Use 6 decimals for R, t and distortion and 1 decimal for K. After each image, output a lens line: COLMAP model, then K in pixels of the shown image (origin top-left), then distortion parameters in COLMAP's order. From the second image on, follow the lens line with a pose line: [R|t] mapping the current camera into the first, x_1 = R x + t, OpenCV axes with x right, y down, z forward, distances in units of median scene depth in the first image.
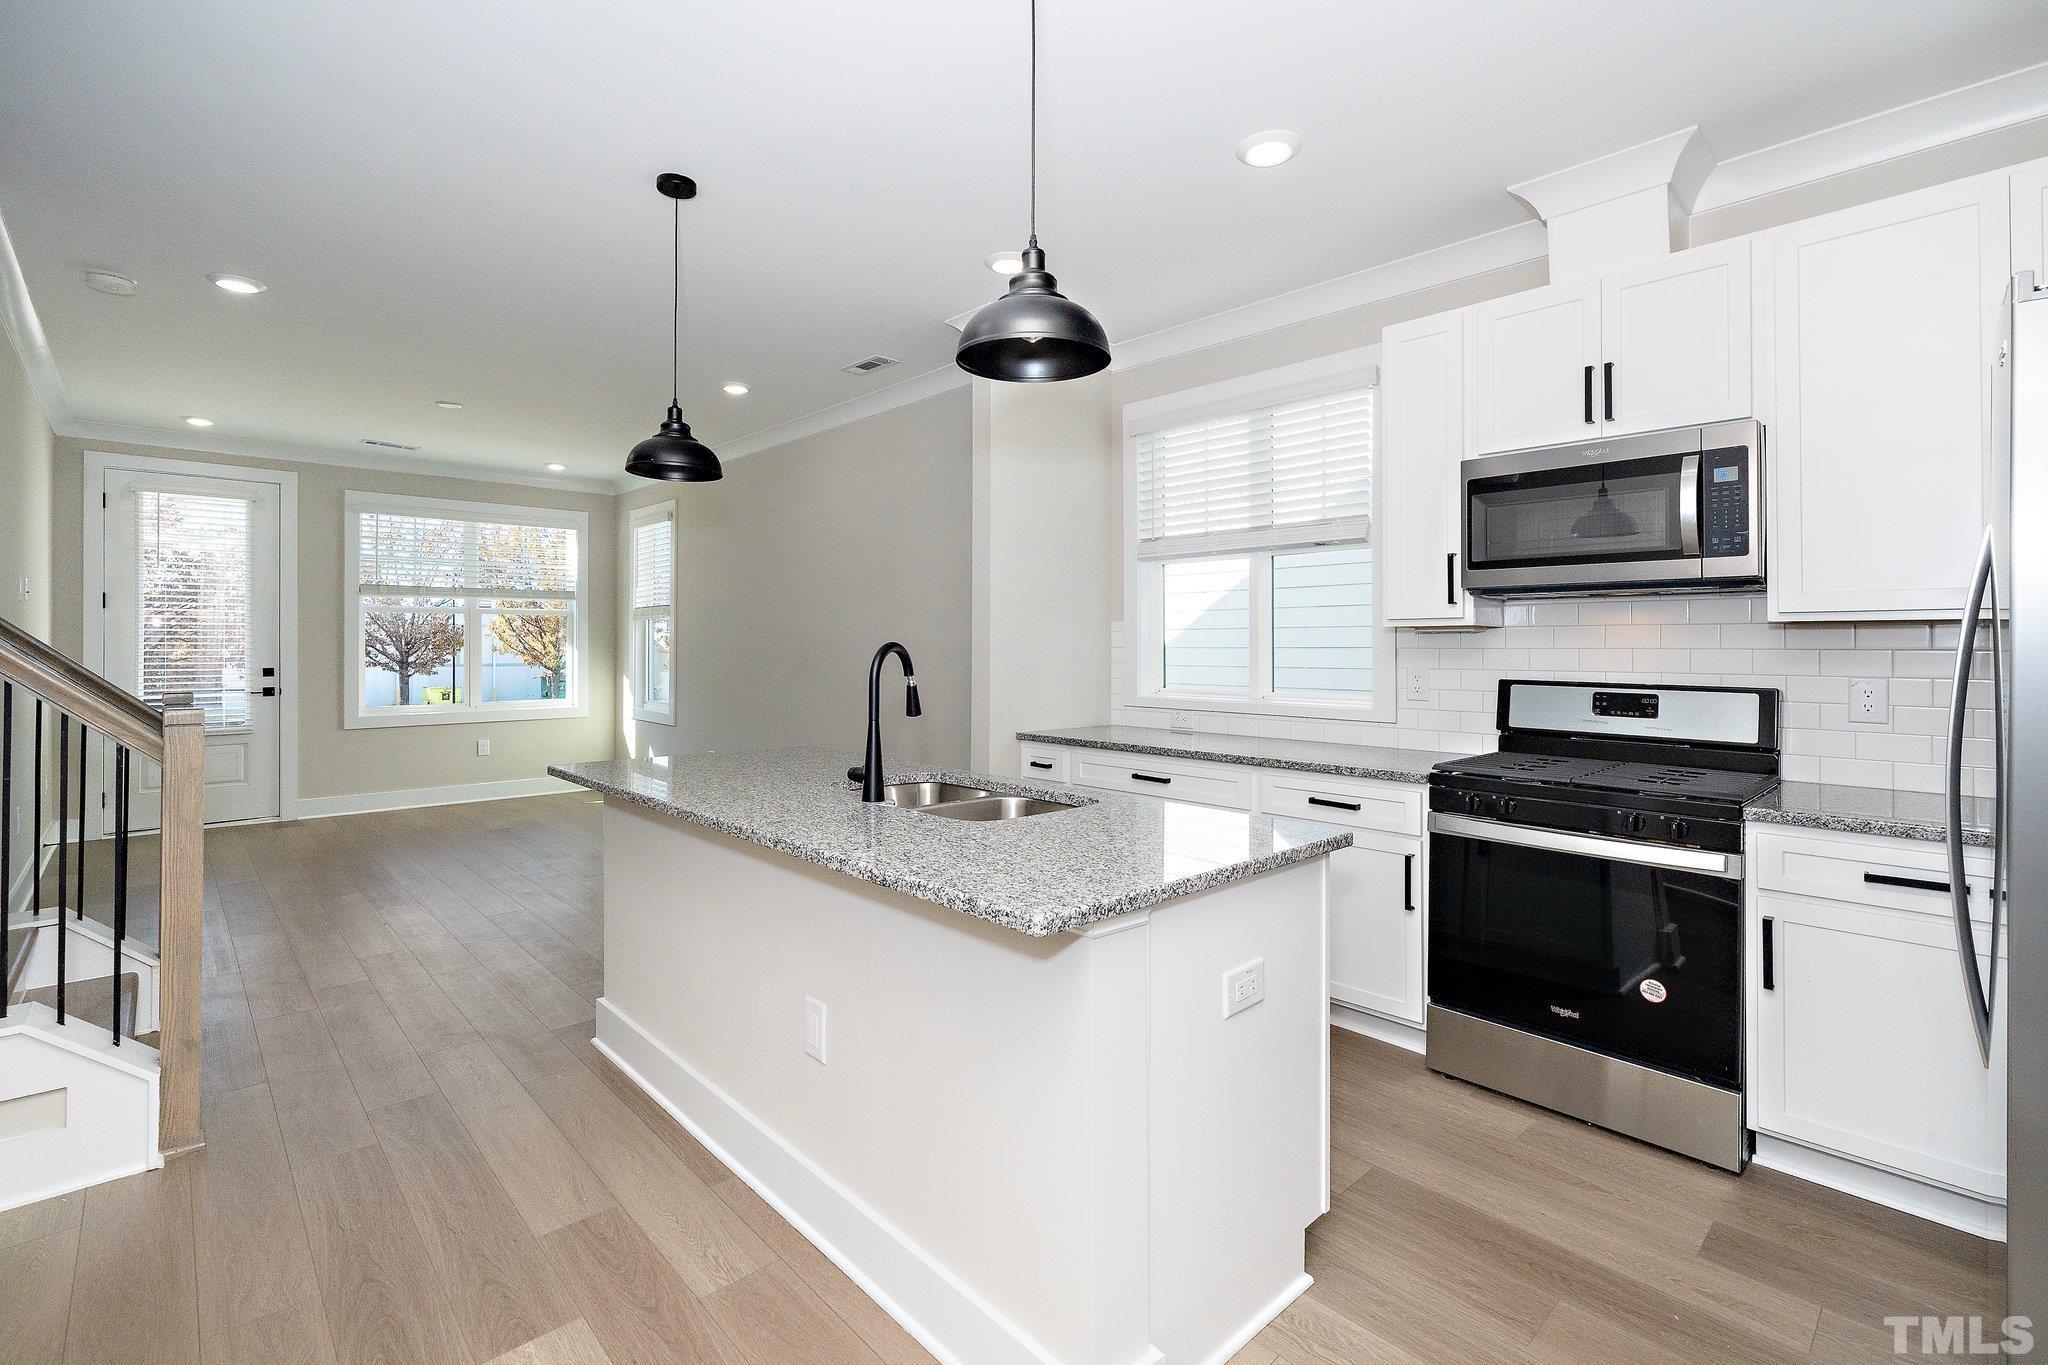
lens RADIAL K [[954.7, 0, 1014.3], [0, 954.7, 637.9], [0, 0, 1]] dist [0.023242, -0.000266]
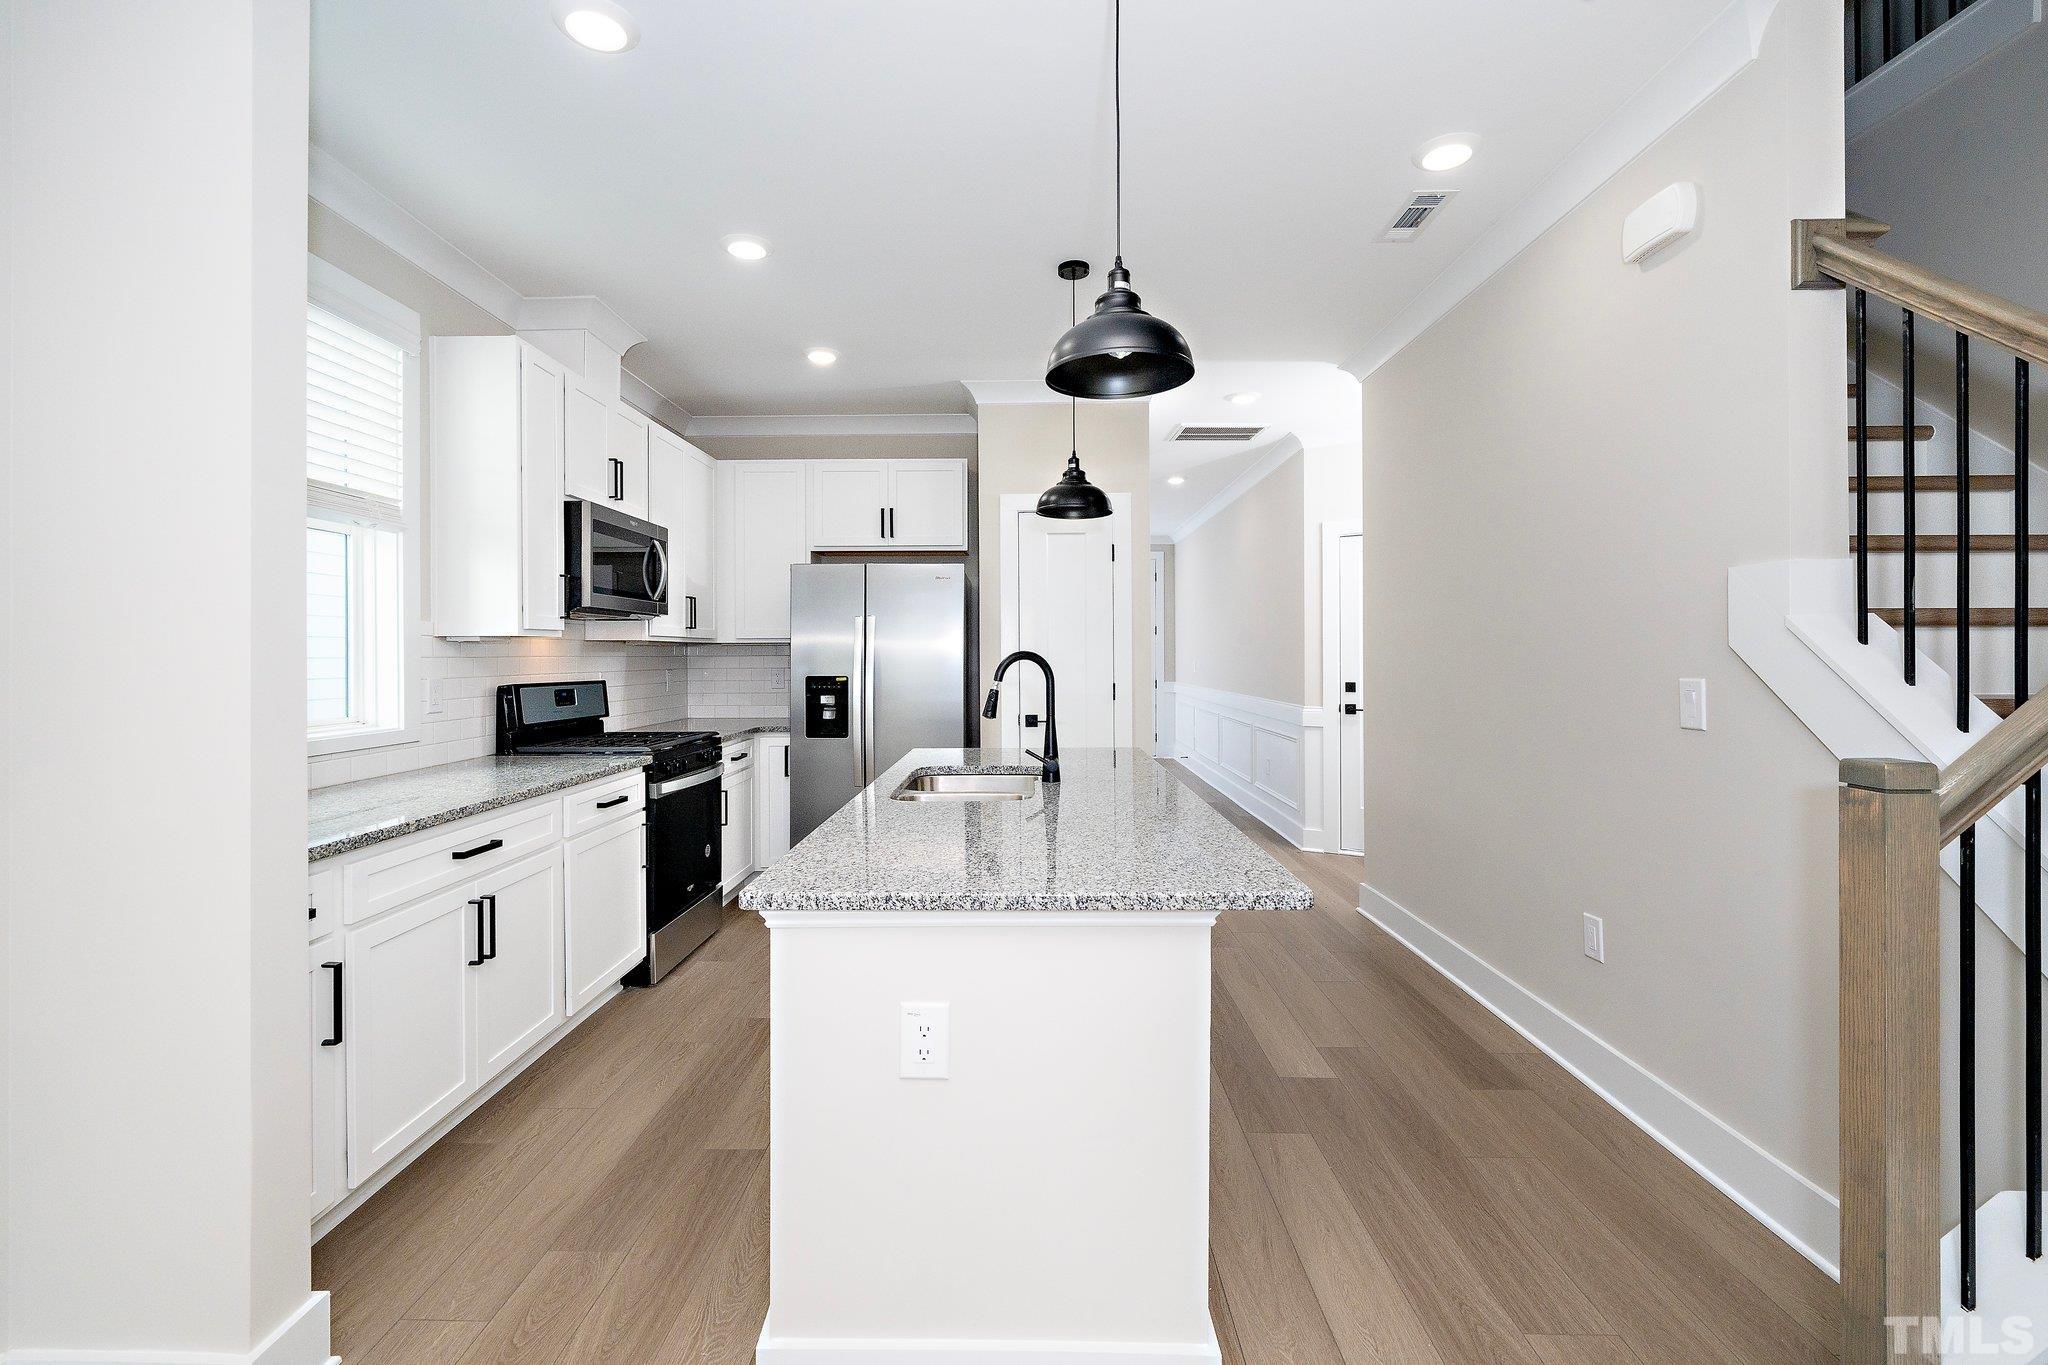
lens RADIAL K [[884.5, 0, 1018.4], [0, 884.5, 653.0], [0, 0, 1]] dist [-0.000667, -0.000283]
pose [[-0.732967, 0.004292, 0.680250, -0.741498], [0.001245, 0.999987, -0.004967, 0.014475], [-0.680263, -0.002793, -0.732963, 1.571304]]
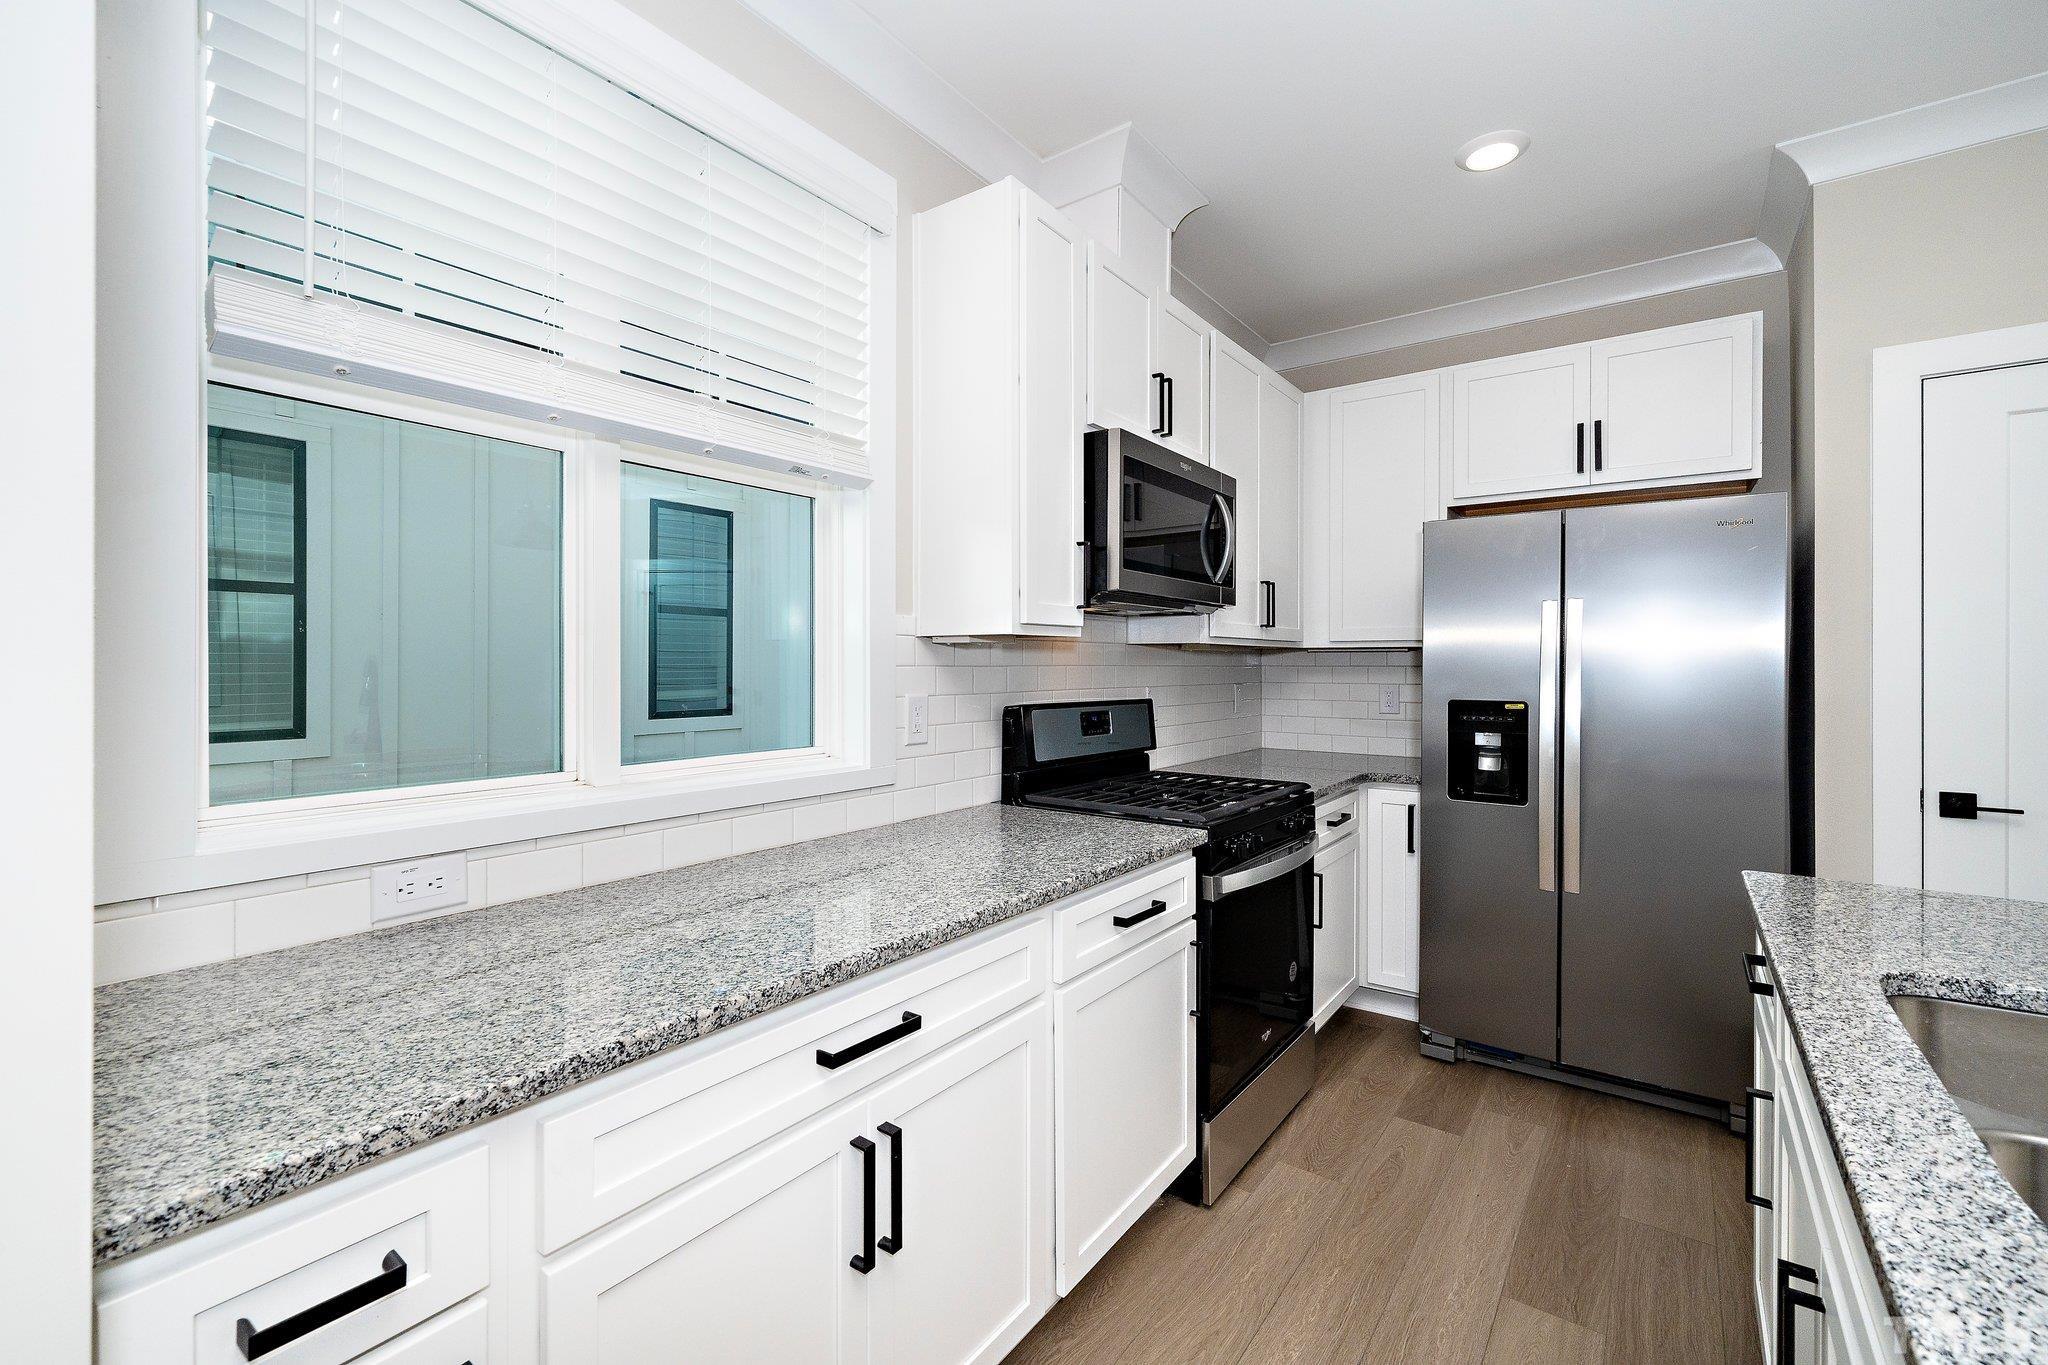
lens RADIAL K [[869.2, 0, 1001.3], [0, 869.2, 664.6], [0, 0, 1]] dist [-0.000290, -0.000041]
pose [[-0.175470, -0.000054, 0.984485, -0.233373], [-0.006388, 0.999979, -0.001084, 0.012625], [-0.984464, -0.006479, -0.175466, 1.321822]]
